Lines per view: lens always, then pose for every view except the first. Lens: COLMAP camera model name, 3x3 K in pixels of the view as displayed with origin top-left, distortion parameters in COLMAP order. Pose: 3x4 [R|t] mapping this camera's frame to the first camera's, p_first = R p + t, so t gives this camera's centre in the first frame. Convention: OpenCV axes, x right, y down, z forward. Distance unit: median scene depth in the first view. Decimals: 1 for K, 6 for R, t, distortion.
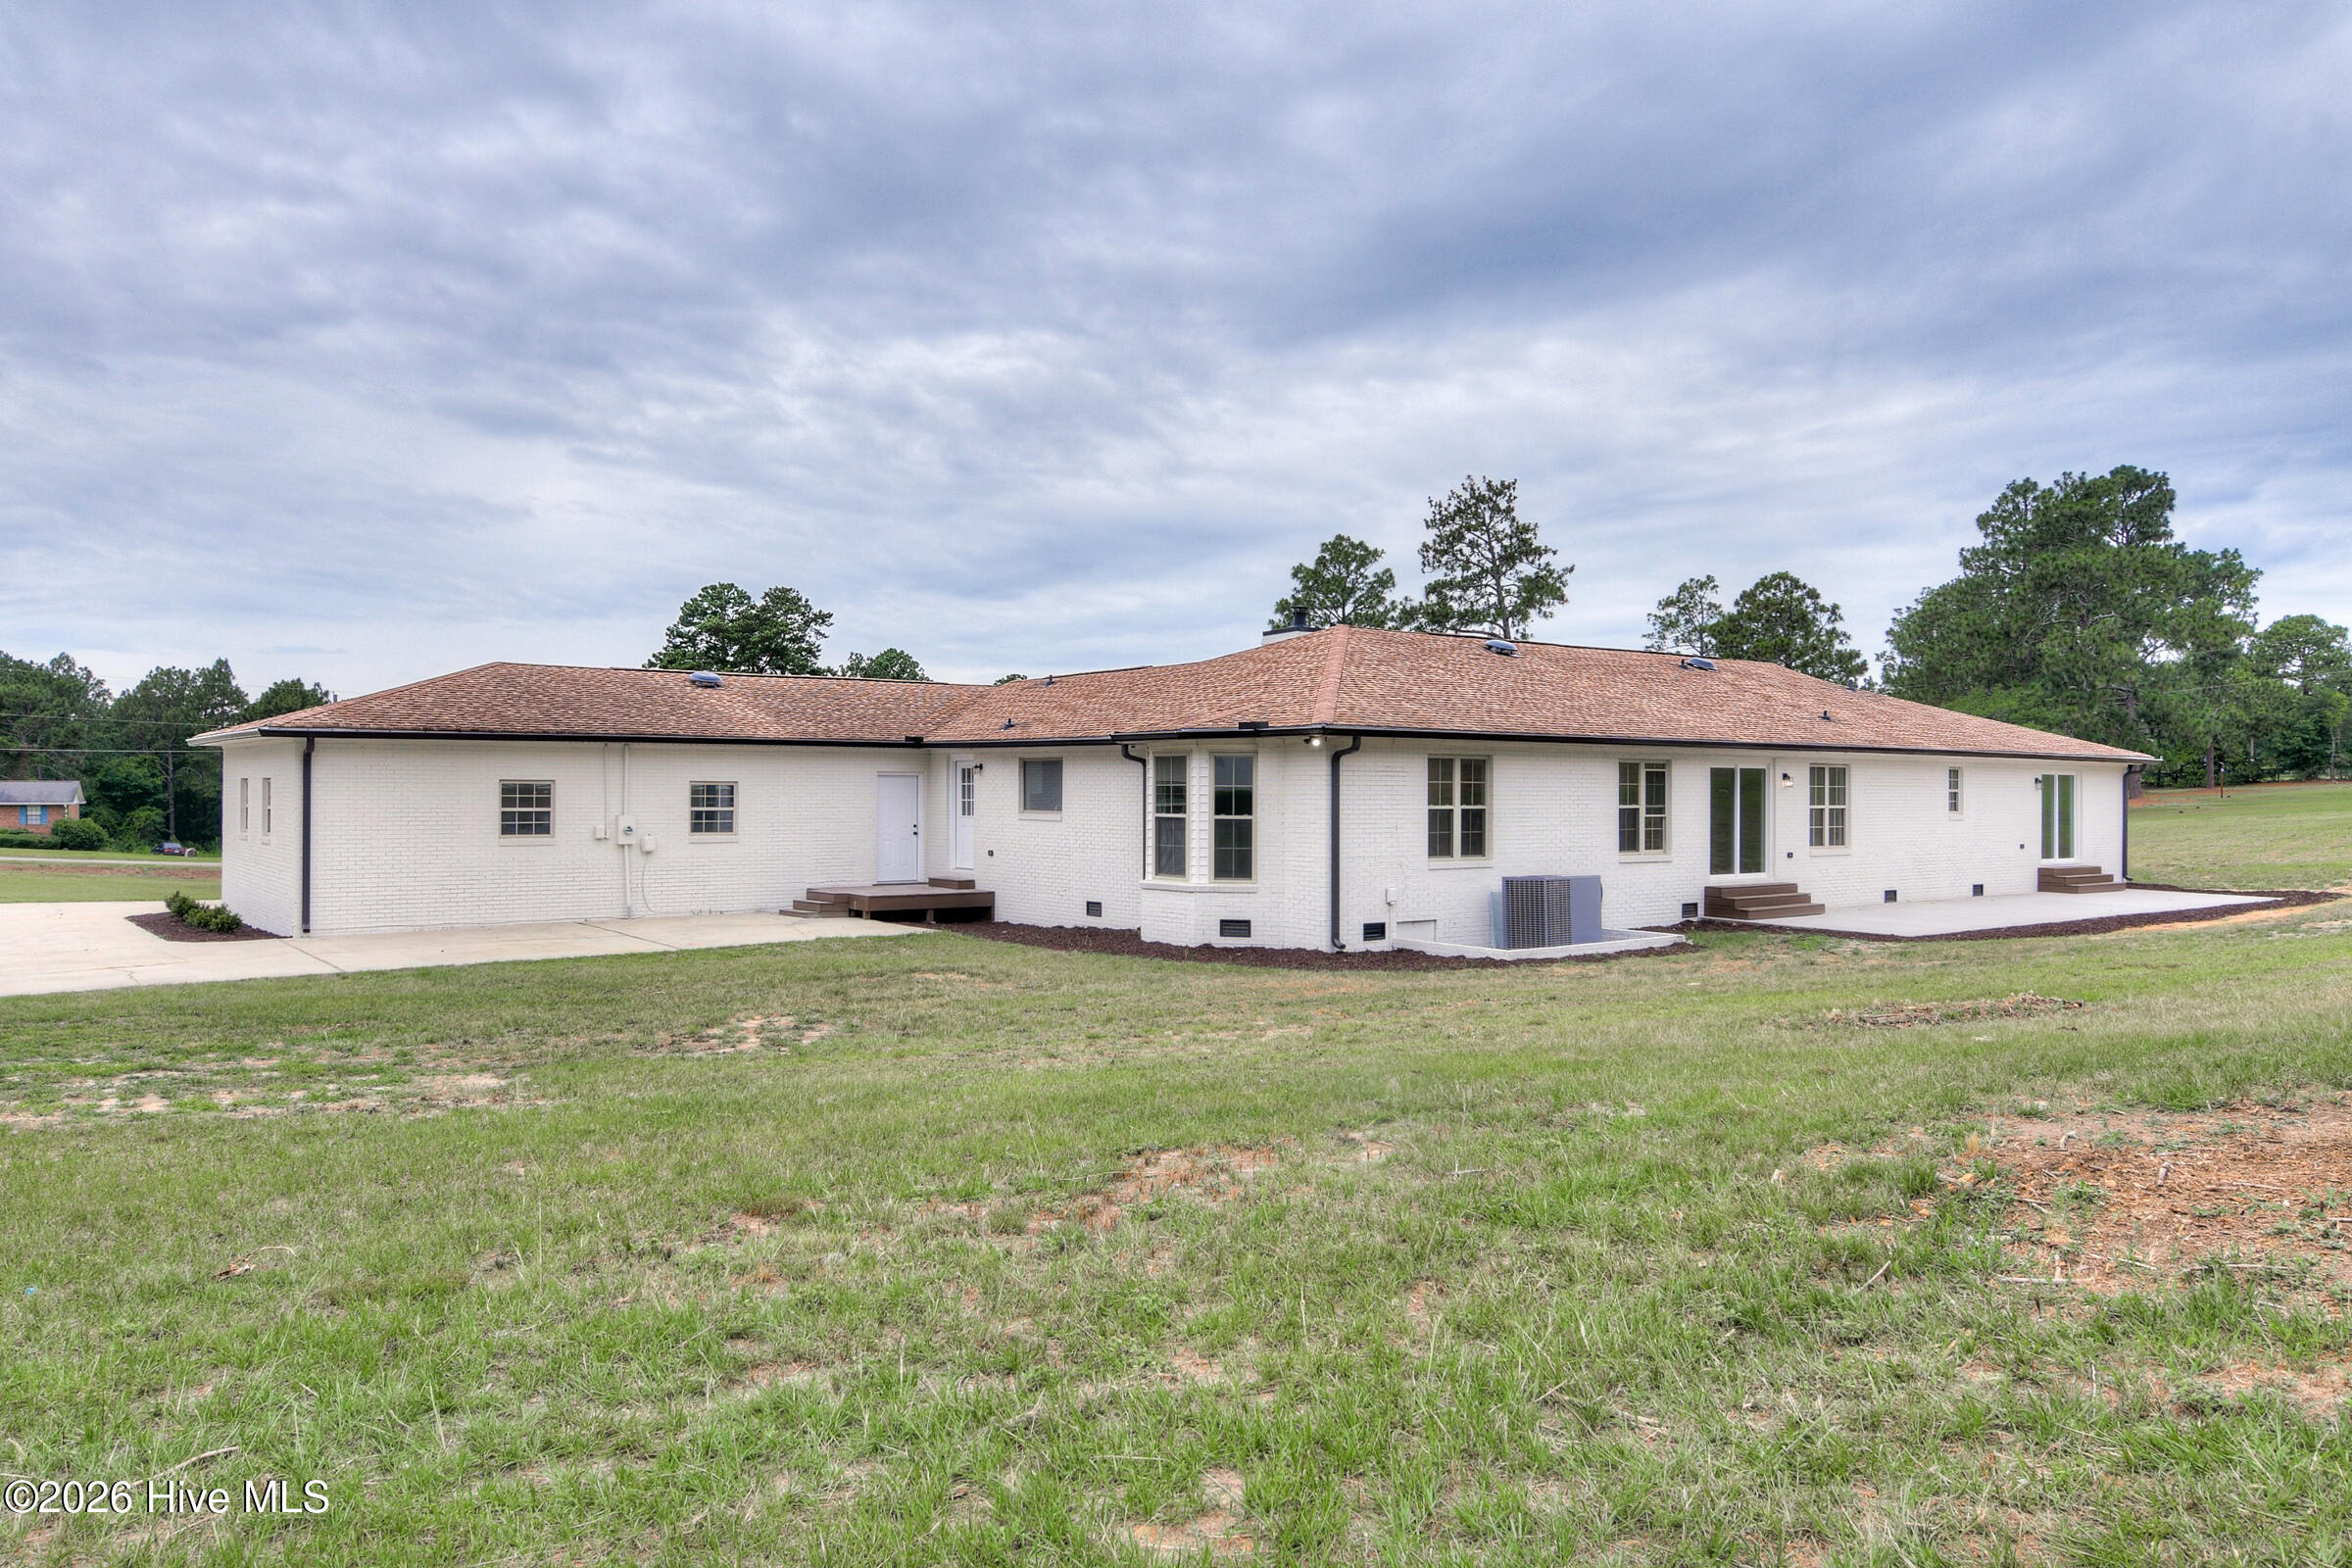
lens RADIAL K [[1601.6, 0, 1176.0], [0, 1601.6, 784.0], [0, 0, 1]] dist [0.005741, -0.029633]
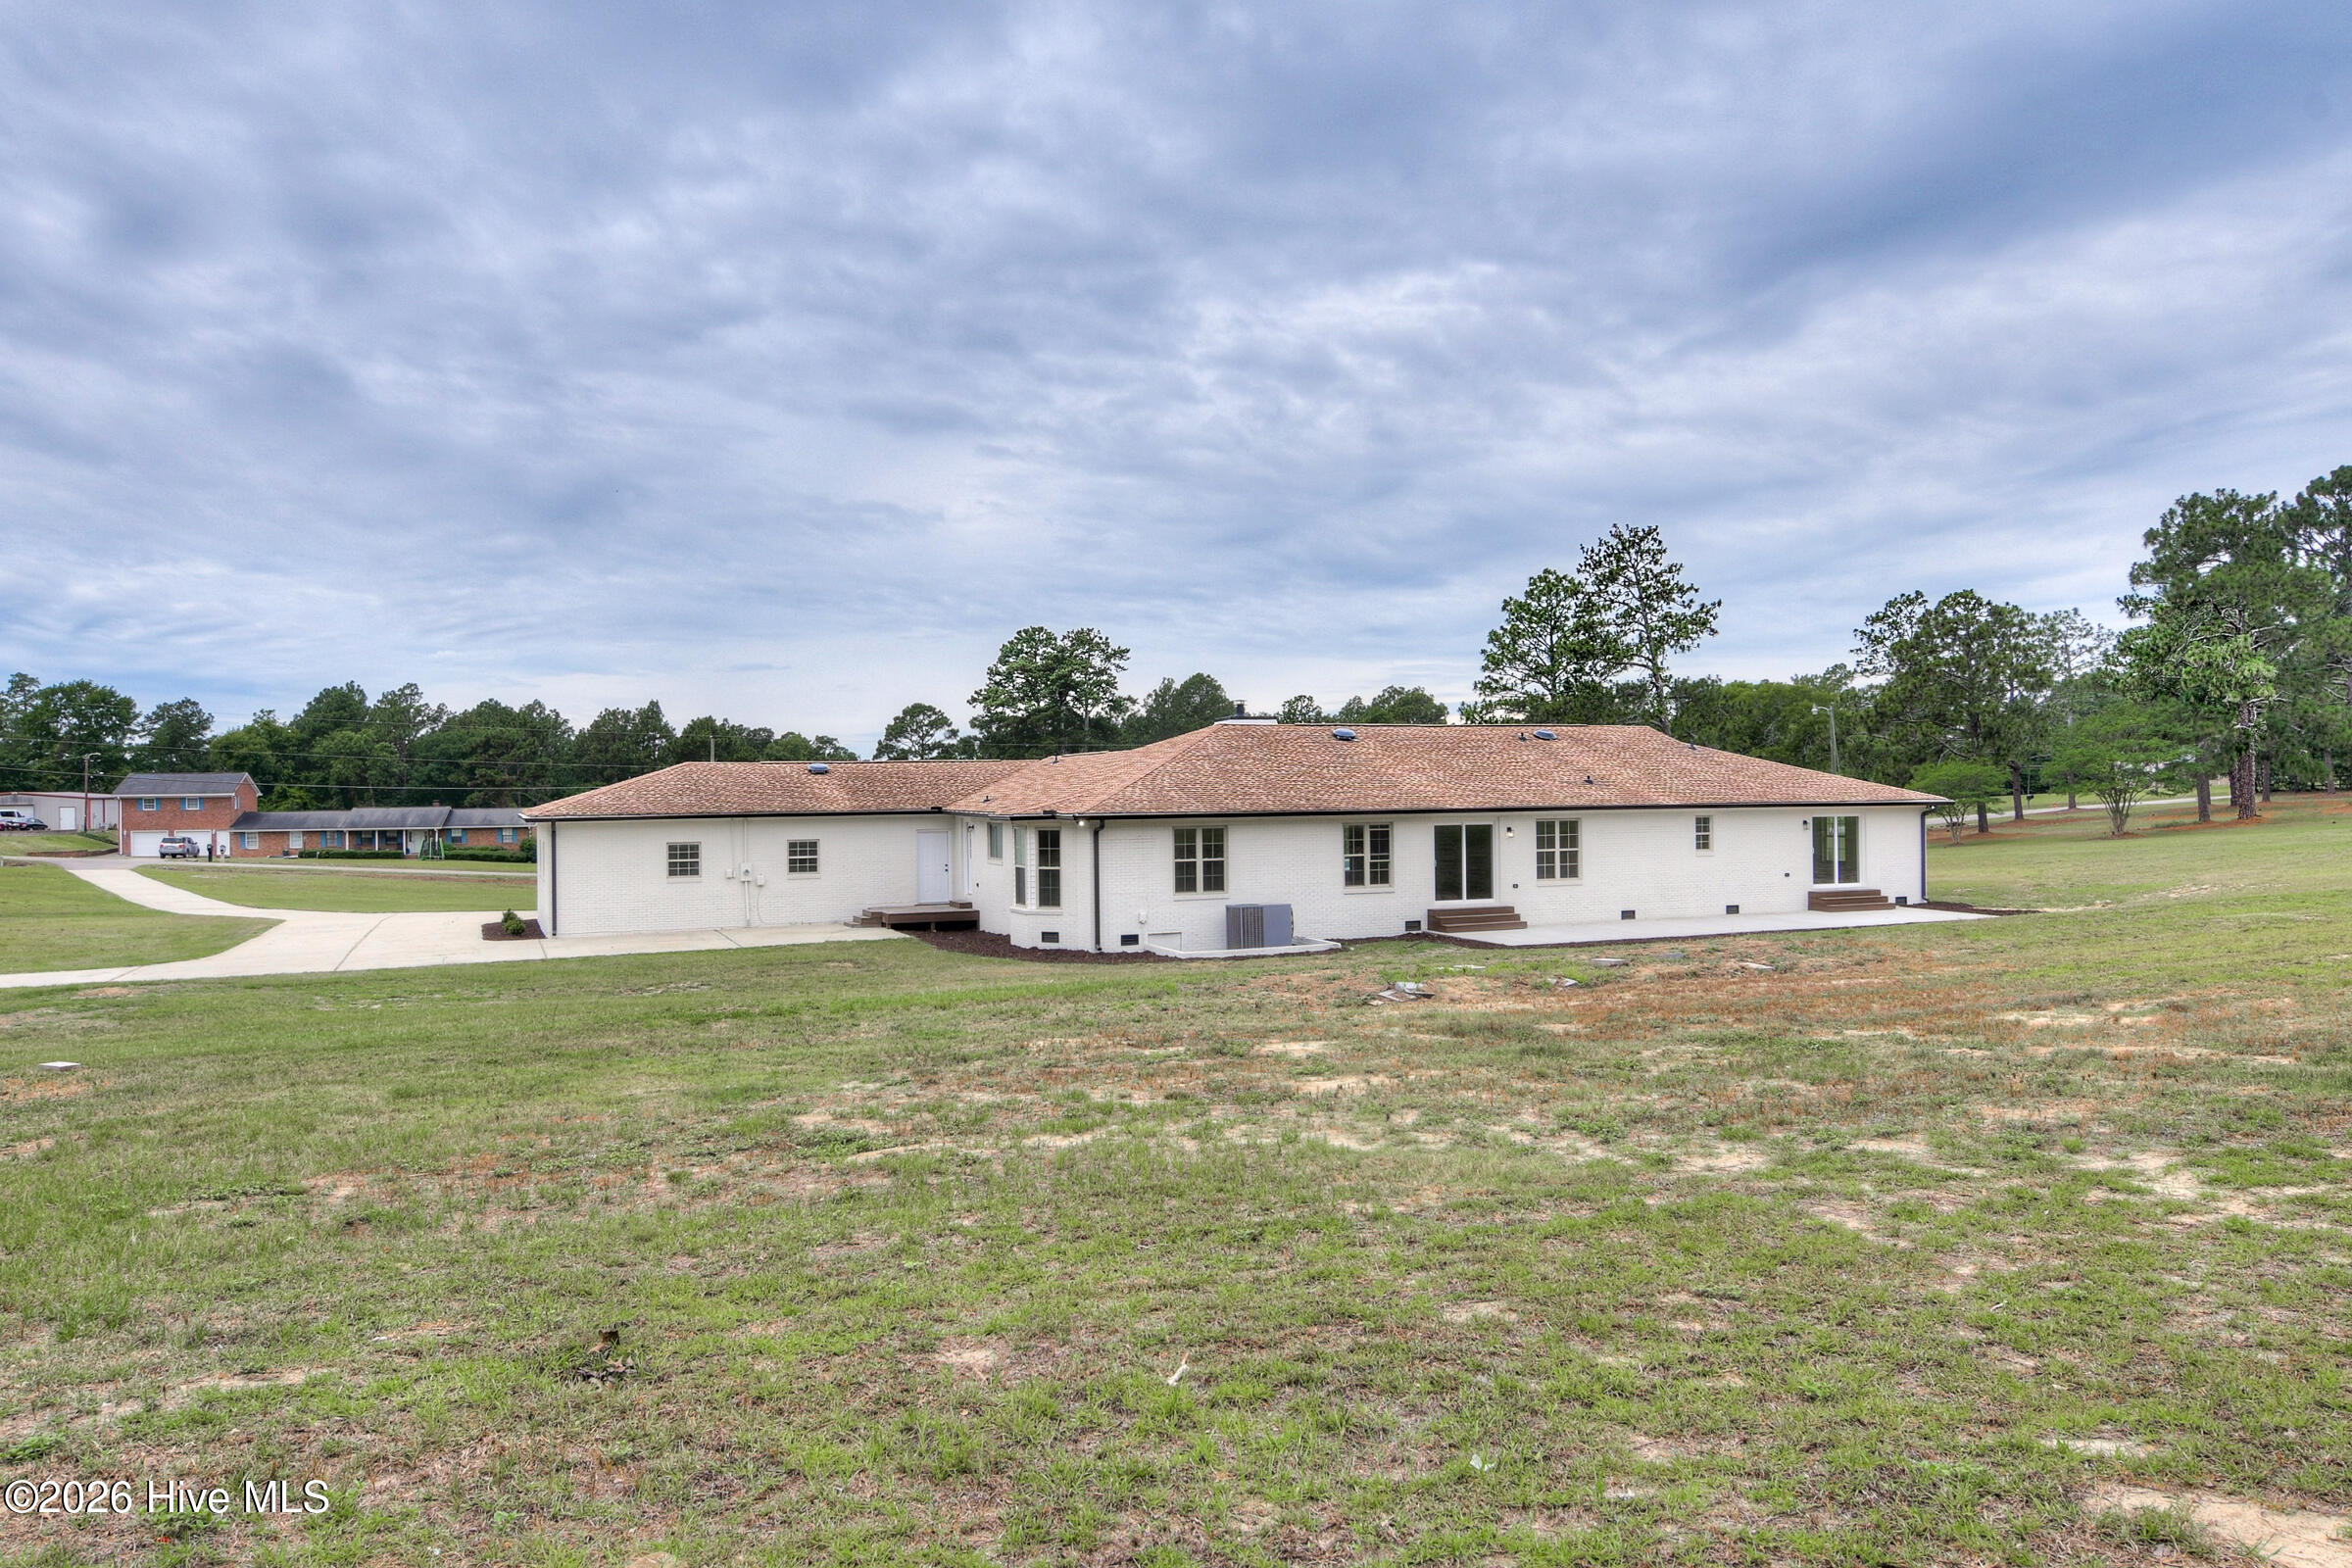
lens RADIAL K [[1601.6, 0, 1176.0], [0, 1601.6, 784.0], [0, 0, 1]] dist [0.005741, -0.029633]
pose [[0.969858, -0.016277, -0.243128, 0.451293], [0.016625, 0.999862, -0.000619, -0.049608], [0.243104, -0.003442, 0.969994, -0.433183]]
